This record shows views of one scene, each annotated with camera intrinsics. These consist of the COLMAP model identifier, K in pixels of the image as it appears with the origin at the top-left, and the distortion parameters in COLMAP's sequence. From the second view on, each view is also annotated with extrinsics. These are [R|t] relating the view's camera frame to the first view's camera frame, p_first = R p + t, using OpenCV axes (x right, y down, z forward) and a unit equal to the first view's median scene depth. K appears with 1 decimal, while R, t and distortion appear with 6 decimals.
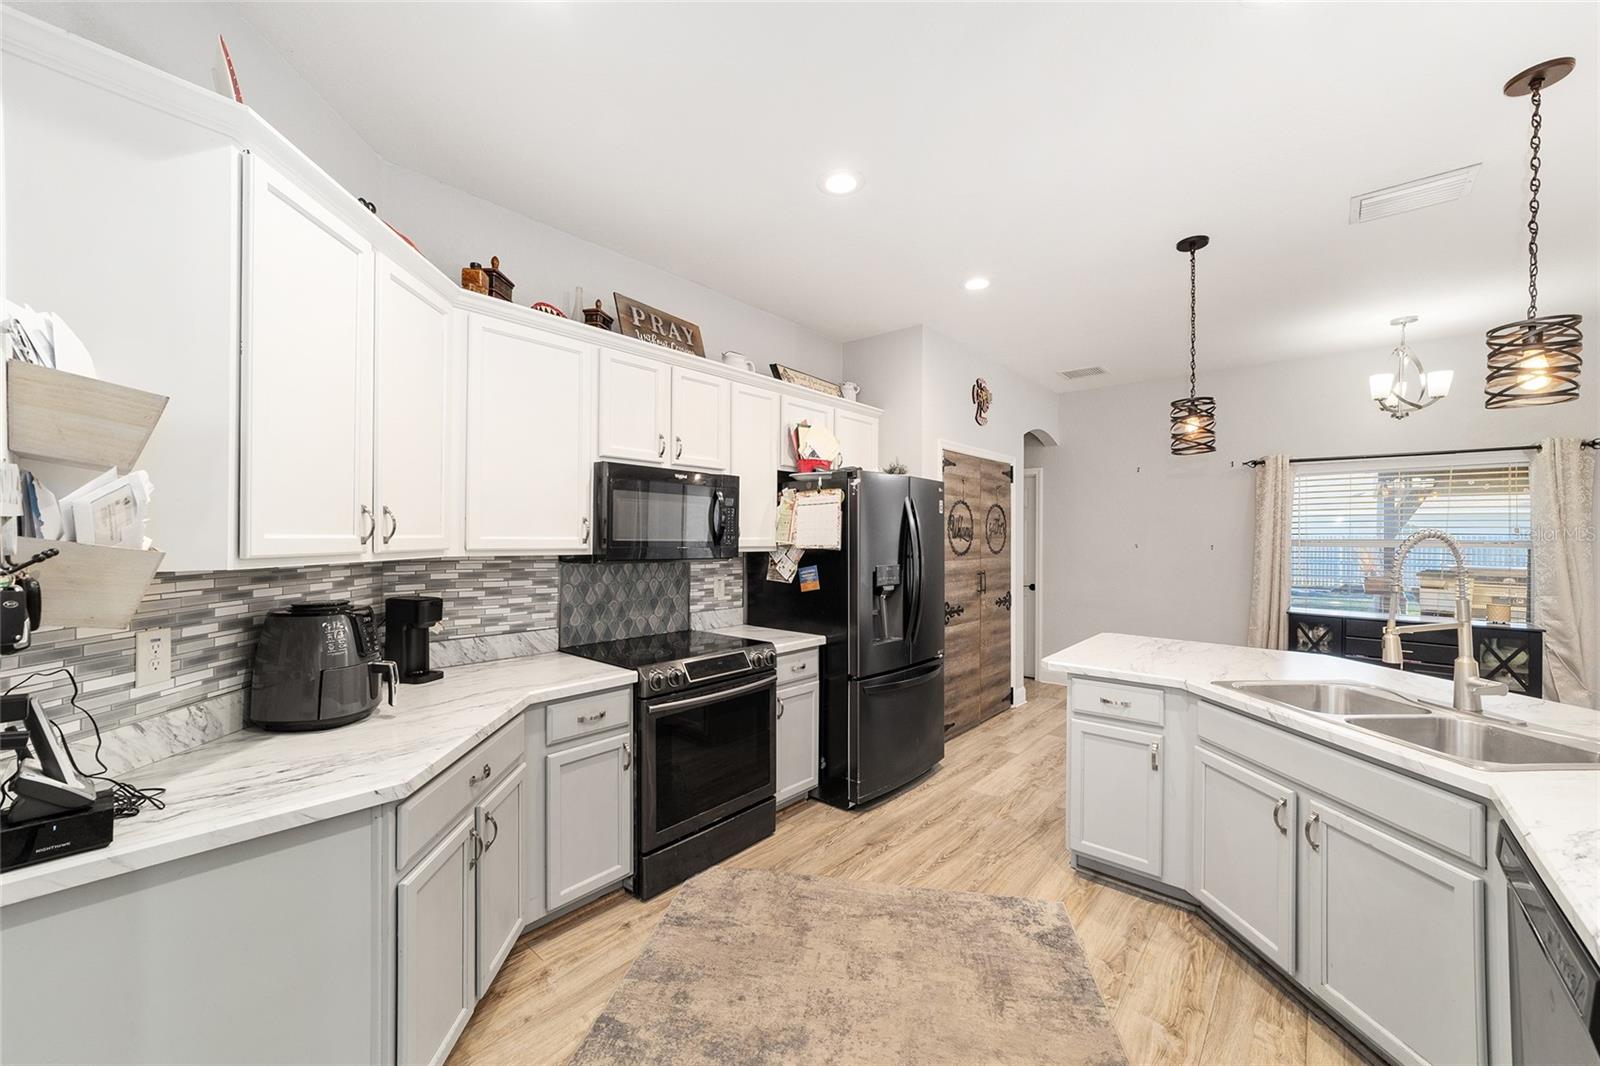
lens RADIAL K [[614.6, 0, 791.9], [0, 614.6, 536.0], [0, 0, 1]] dist [-0.009987, 0.004804]
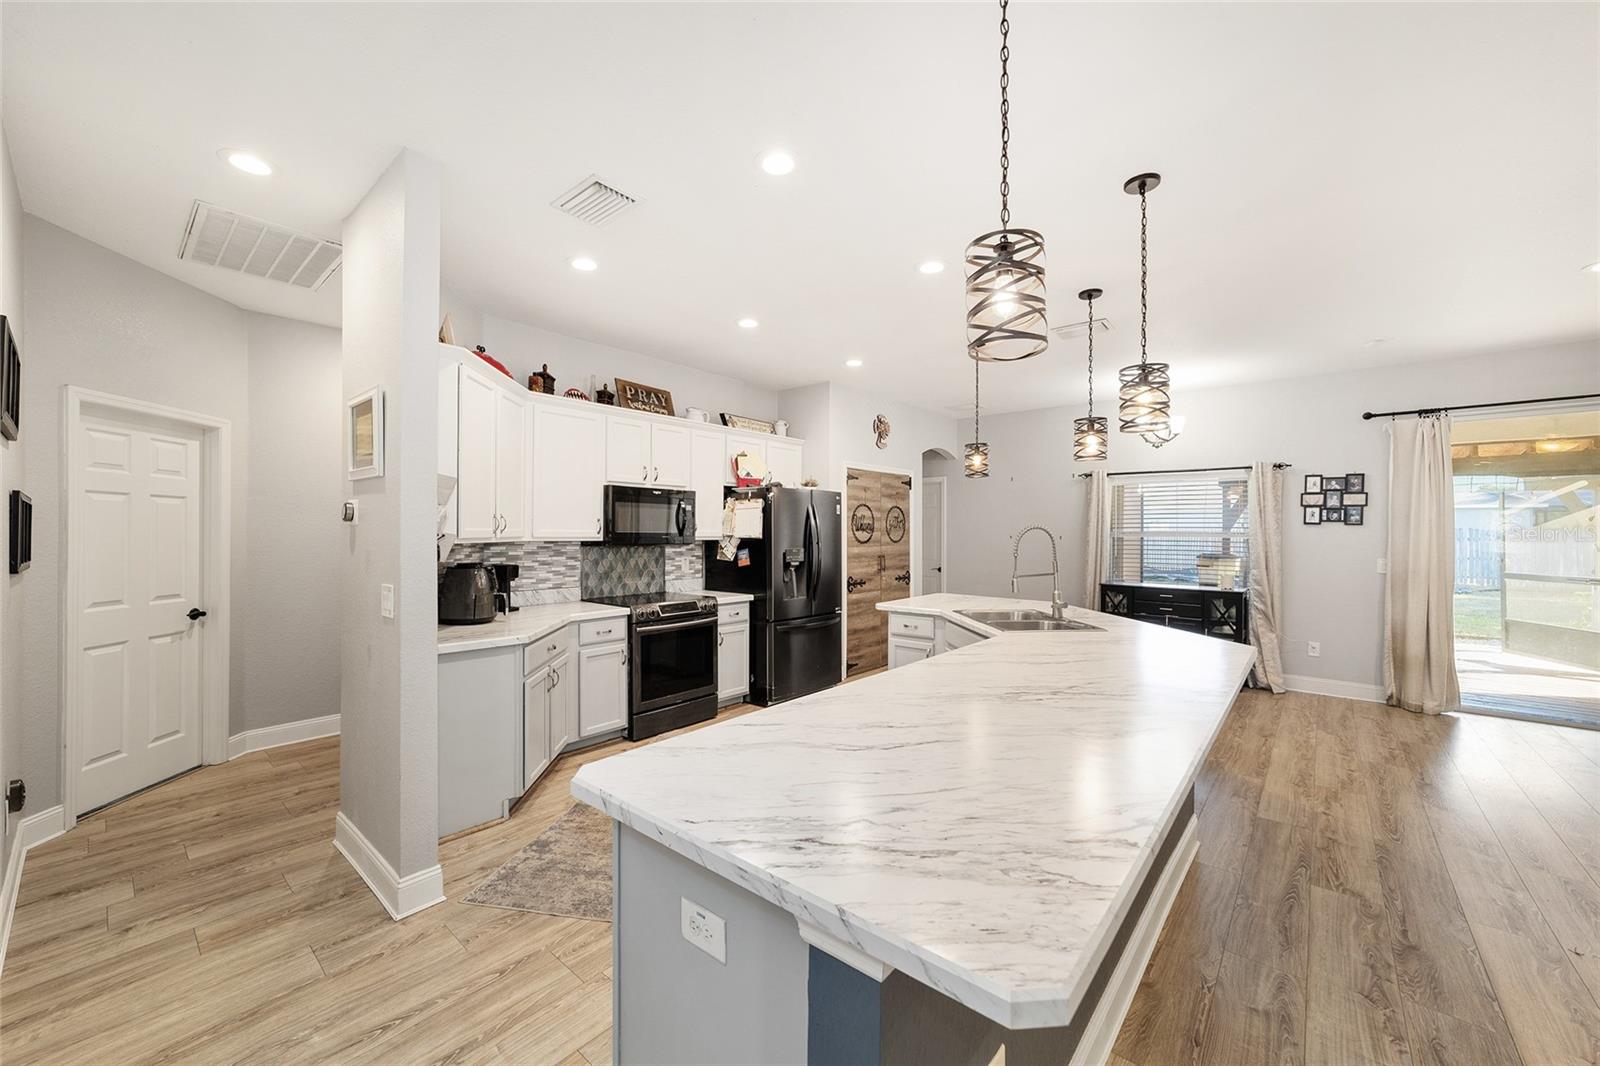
lens RADIAL K [[614.6, 0, 791.6], [0, 614.6, 532.0], [0, 0, 1]] dist [-0.009987, 0.004804]
pose [[0.999971, -0.002248, 0.007294, 0.156695], [0.002234, 0.999996, 0.001863, 0.004086], [-0.007298, -0.001846, 0.999972, -0.600141]]
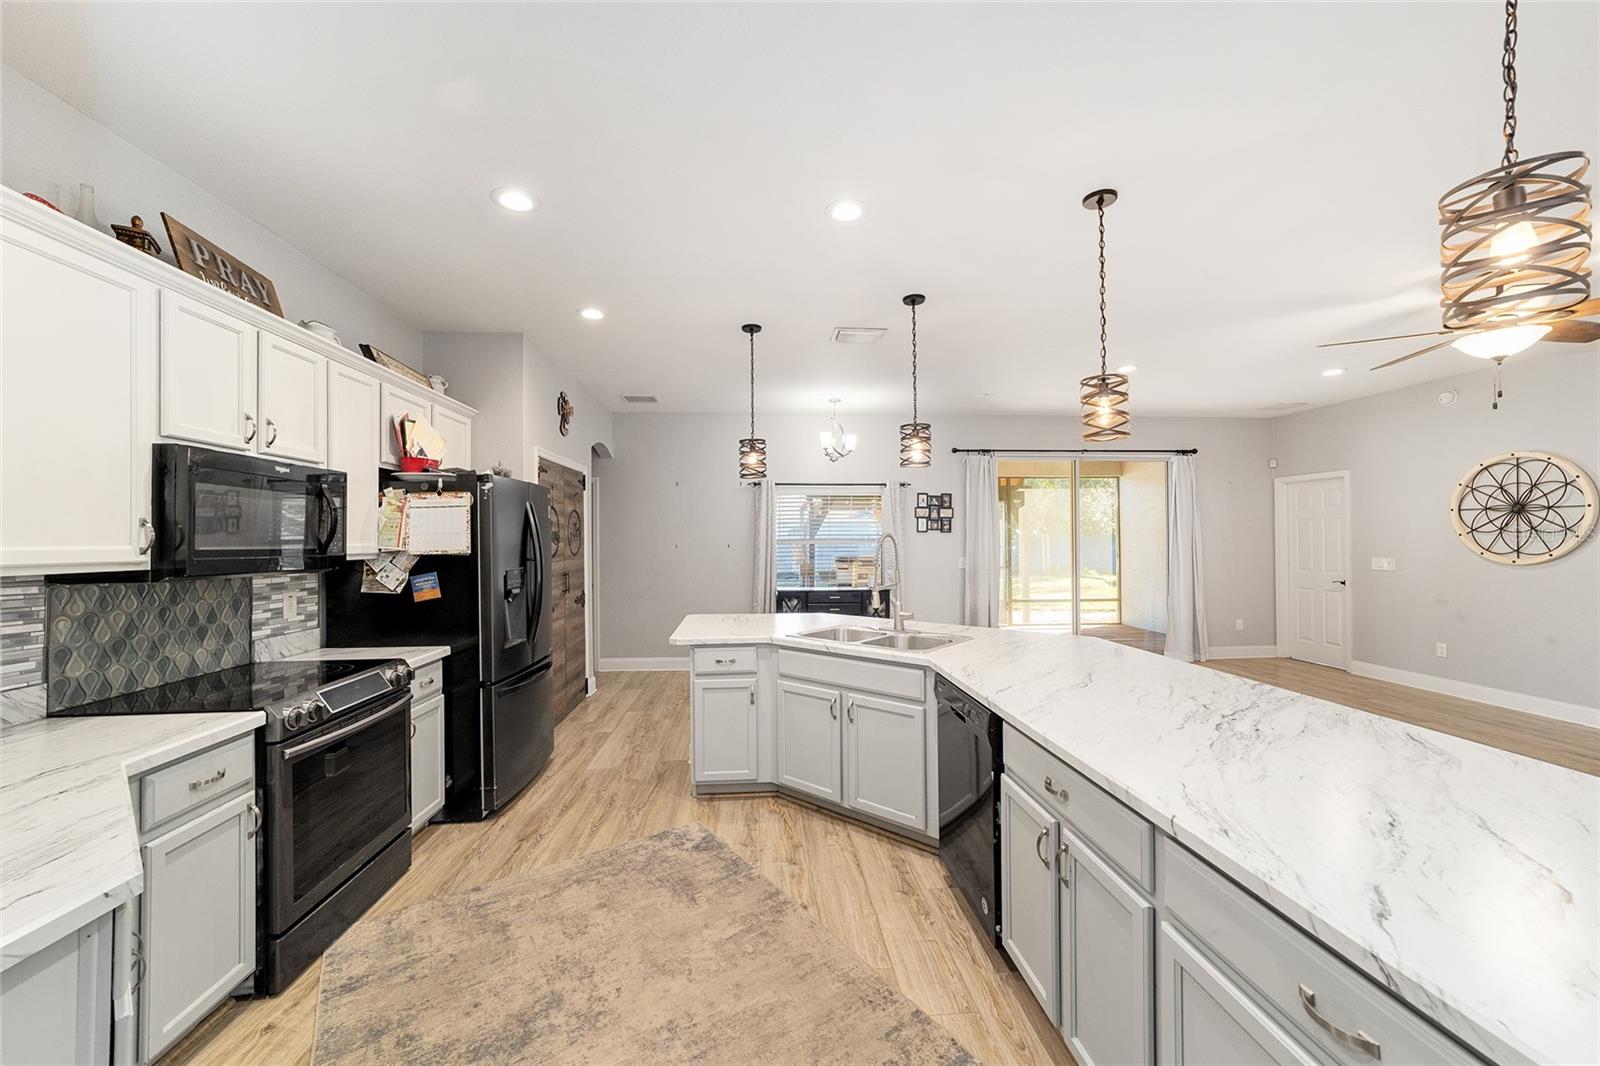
lens RADIAL K [[614.6, 0, 795.8], [0, 614.6, 533.2], [0, 0, 1]] dist [-0.009987, 0.004804]
pose [[0.699586, -0.003842, 0.714538, -0.278030], [0.011098, 0.999923, -0.005489, -0.000621], [-0.714462, 0.011770, 0.699575, -0.049676]]
